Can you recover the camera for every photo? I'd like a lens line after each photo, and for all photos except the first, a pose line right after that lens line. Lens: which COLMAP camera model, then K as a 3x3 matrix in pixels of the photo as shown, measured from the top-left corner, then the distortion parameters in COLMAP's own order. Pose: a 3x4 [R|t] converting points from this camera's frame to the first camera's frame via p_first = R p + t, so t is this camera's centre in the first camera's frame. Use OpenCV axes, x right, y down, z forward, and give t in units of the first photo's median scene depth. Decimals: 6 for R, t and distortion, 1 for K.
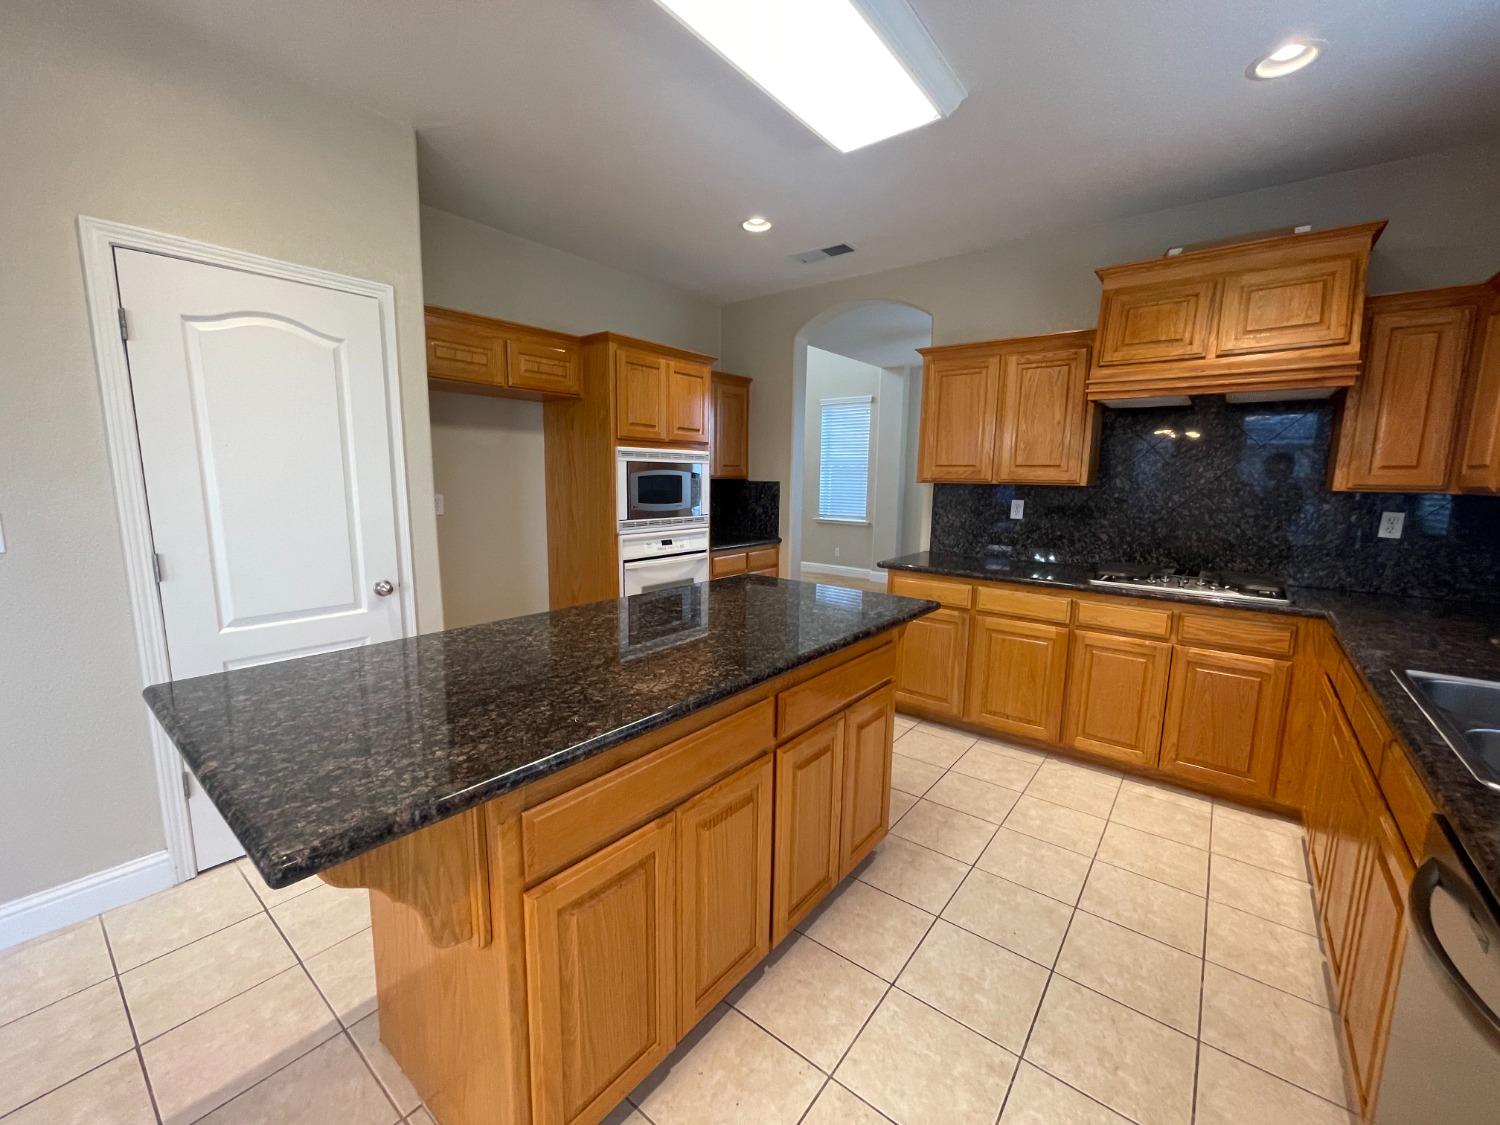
lens RADIAL K [[607.2, 0, 742.3], [0, 607.2, 562.7], [0, 0, 1]] dist [0.001978, -0.001692]
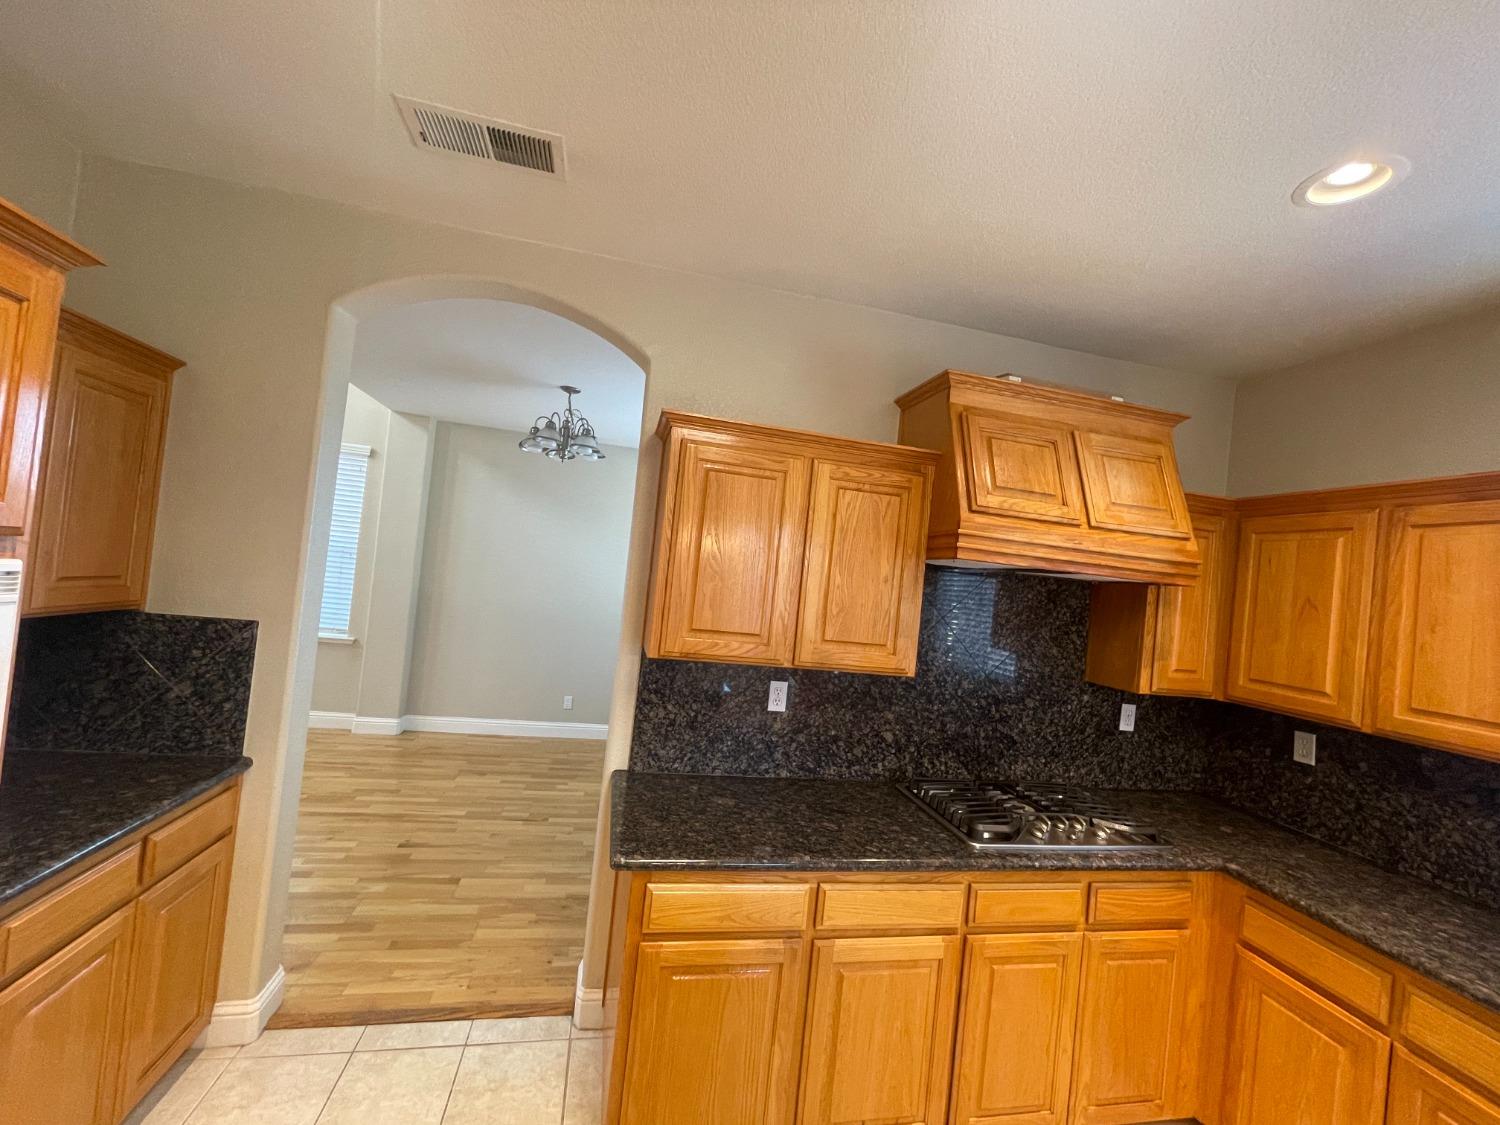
lens RADIAL K [[607.2, 0, 742.3], [0, 607.2, 562.7], [0, 0, 1]] dist [0.001978, -0.001692]
pose [[0.634157, 0.067701, 0.770235, -0.077779], [0.019785, 0.994412, -0.103694, -0.188726], [-0.772951, 0.080997, 0.629274, 0.726182]]
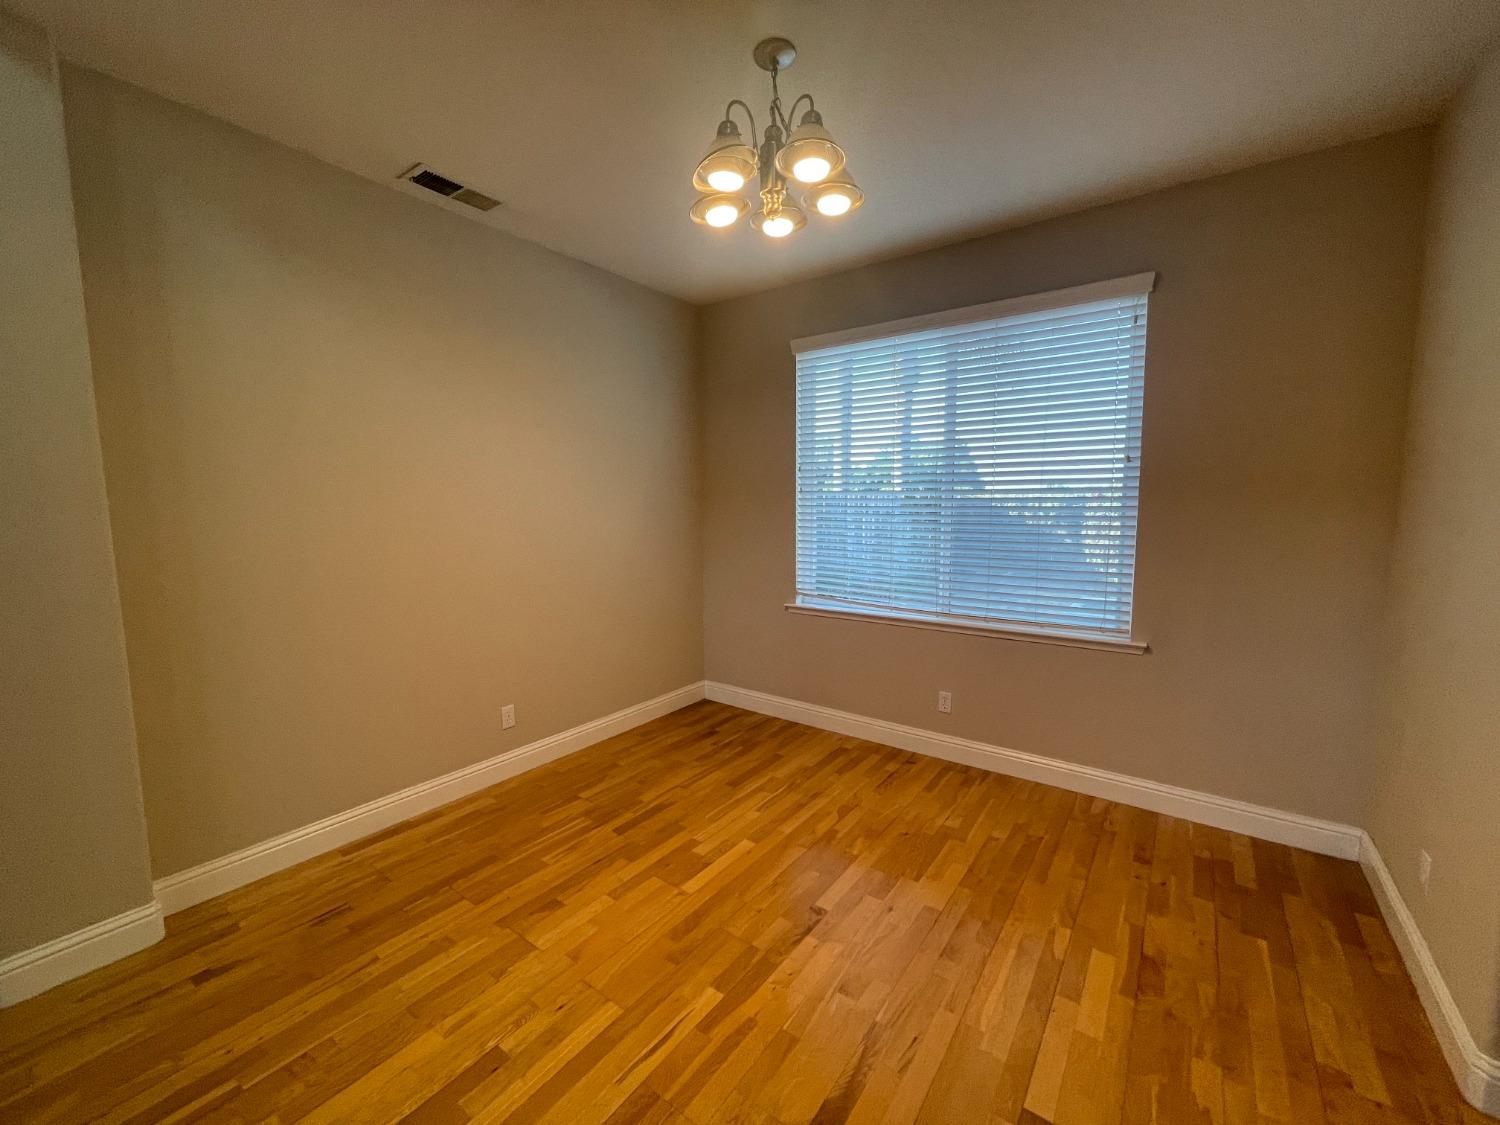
lens RADIAL K [[607.2, 0, 742.3], [0, 607.2, 562.7], [0, 0, 1]] dist [0.001978, -0.001692]
pose [[-0.041922, -0.109877, 0.993061, 0.020391], [0.147061, 0.982430, 0.114909, -0.283126], [-0.988239, 0.150858, -0.025027, 1.901454]]
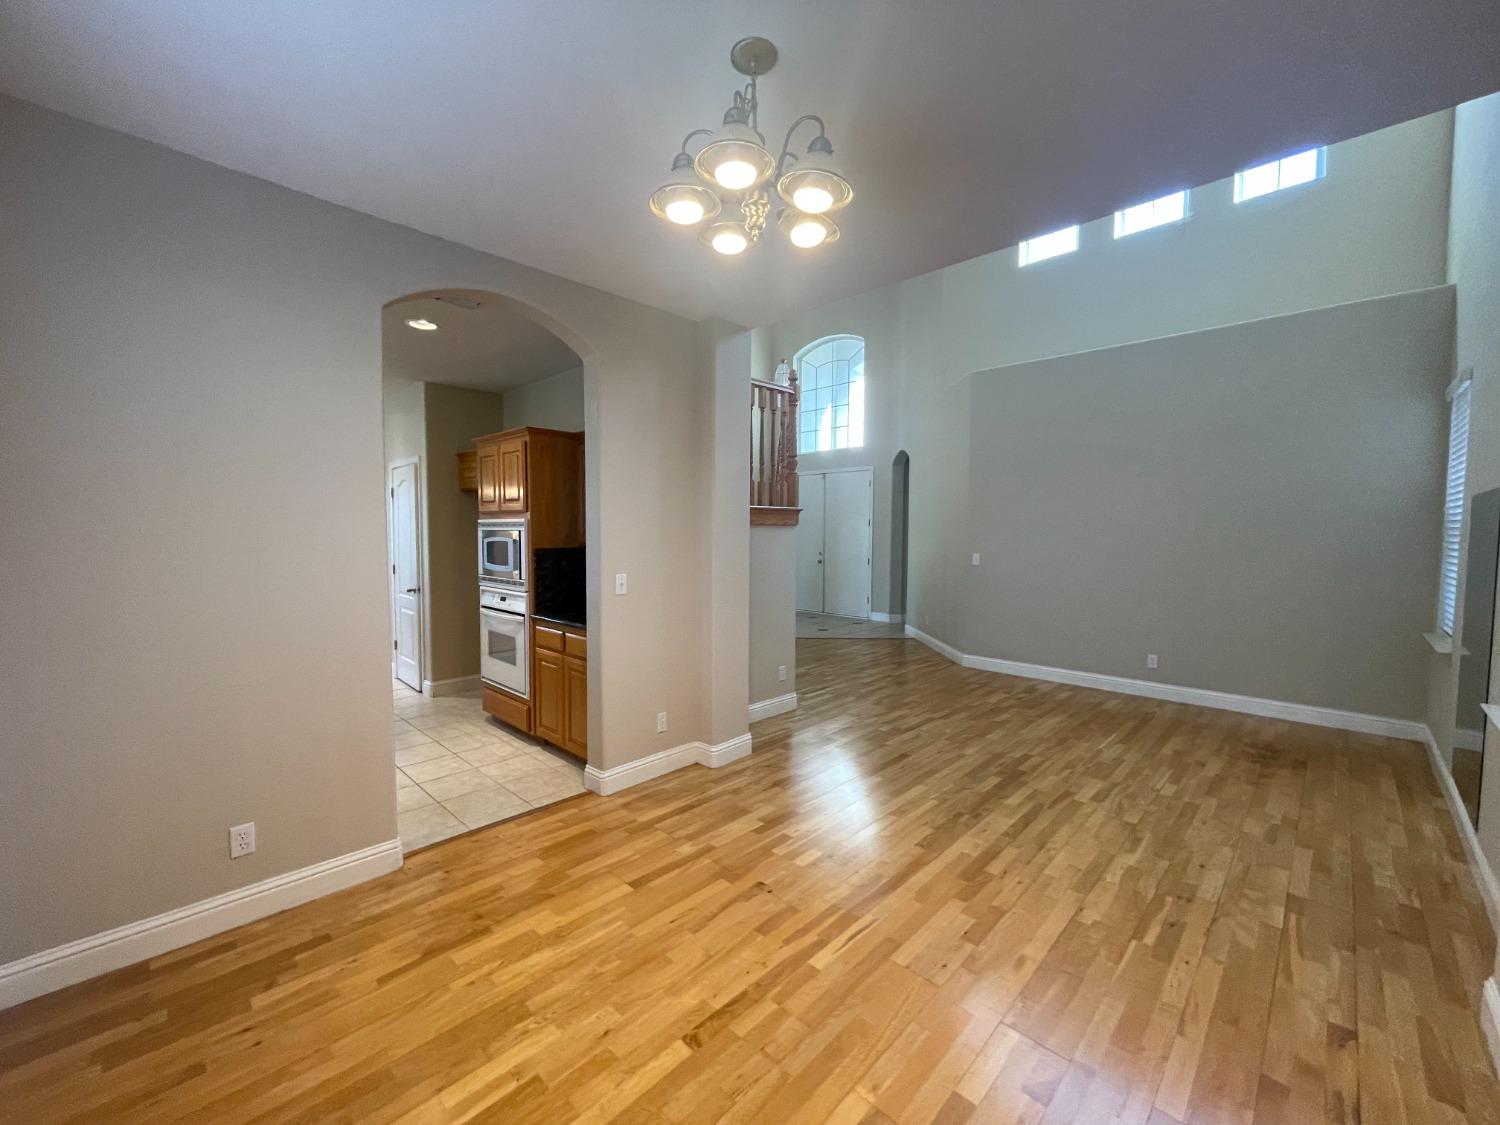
lens RADIAL K [[607.2, 0, 742.3], [0, 607.2, 562.7], [0, 0, 1]] dist [0.001978, -0.001692]
pose [[-0.095048, 0.040546, -0.994647, 1.202930], [-0.148305, 0.987443, 0.054425, -0.284330], [0.984363, 0.152684, -0.087841, 1.885464]]
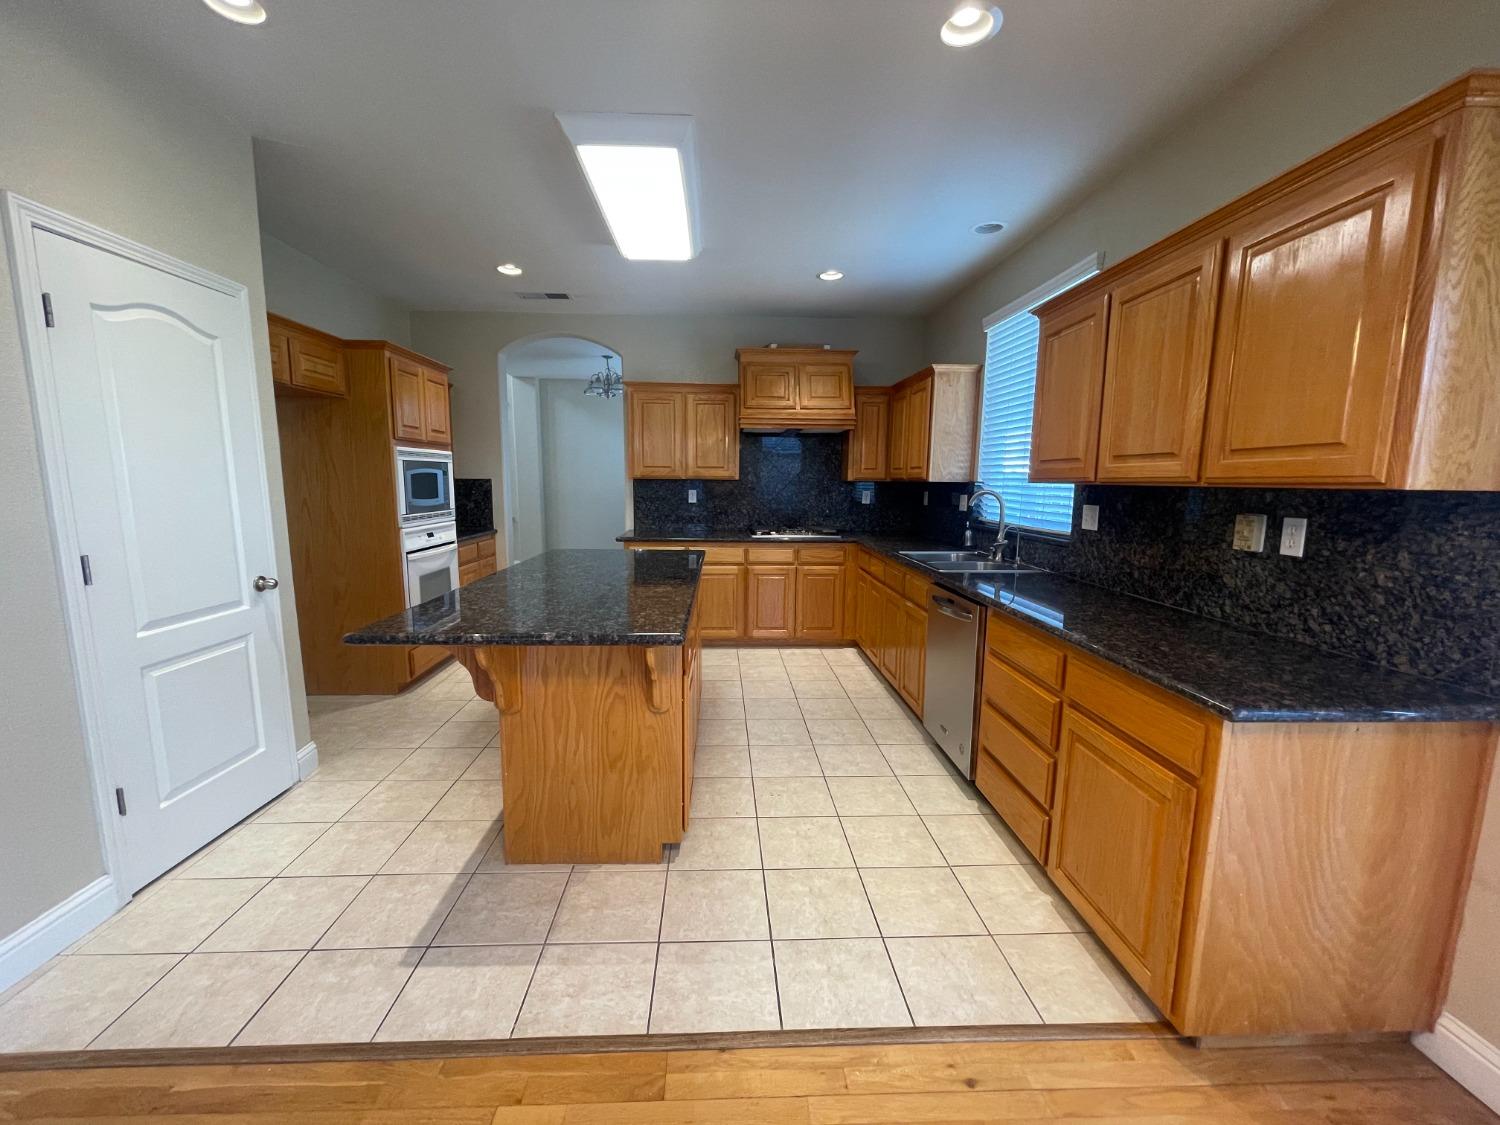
lens RADIAL K [[607.2, 0, 742.3], [0, 607.2, 562.7], [0, 0, 1]] dist [0.001978, -0.001692]
pose [[0.754308, -0.095994, 0.649464, -0.508200], [0.095994, 0.994747, 0.035538, 0.038352], [-0.649464, 0.035538, 0.759561, -0.233144]]
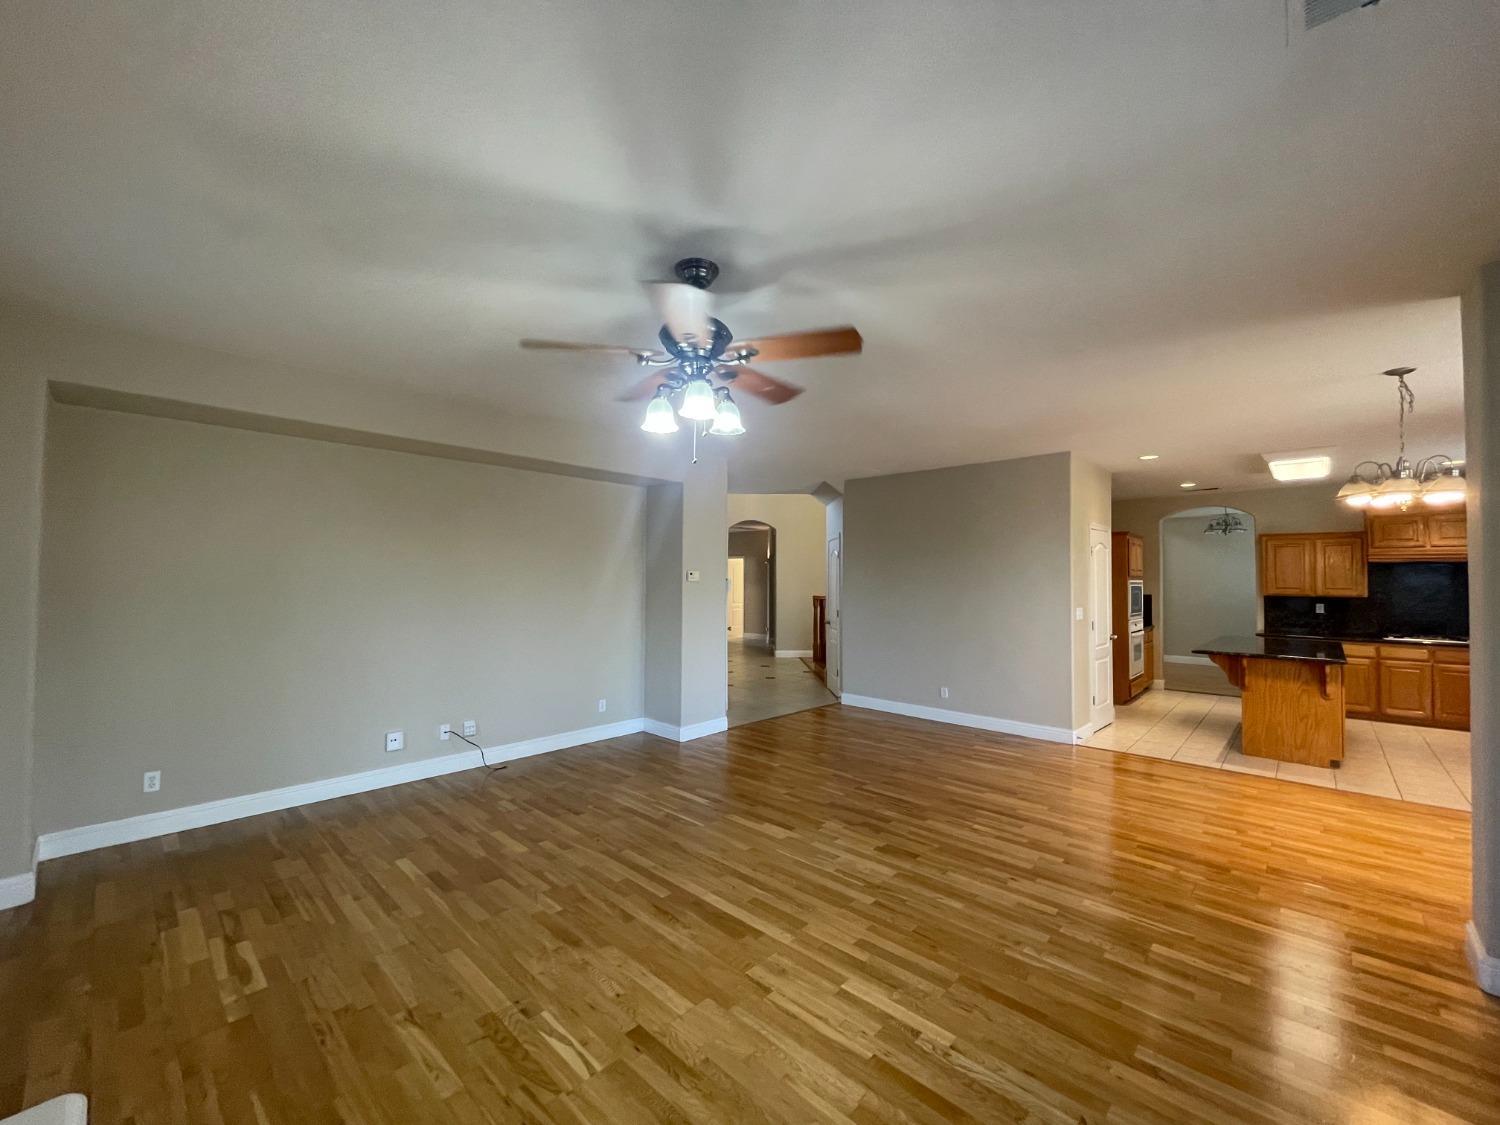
lens RADIAL K [[607.2, 0, 742.3], [0, 607.2, 562.7], [0, 0, 1]] dist [0.001978, -0.001692]
pose [[0.996838, -0.007108, -0.079143, -1.569534], [-0.006940, 0.984399, -0.175815, 0.158481], [0.079158, 0.175809, 0.981237, -1.415177]]
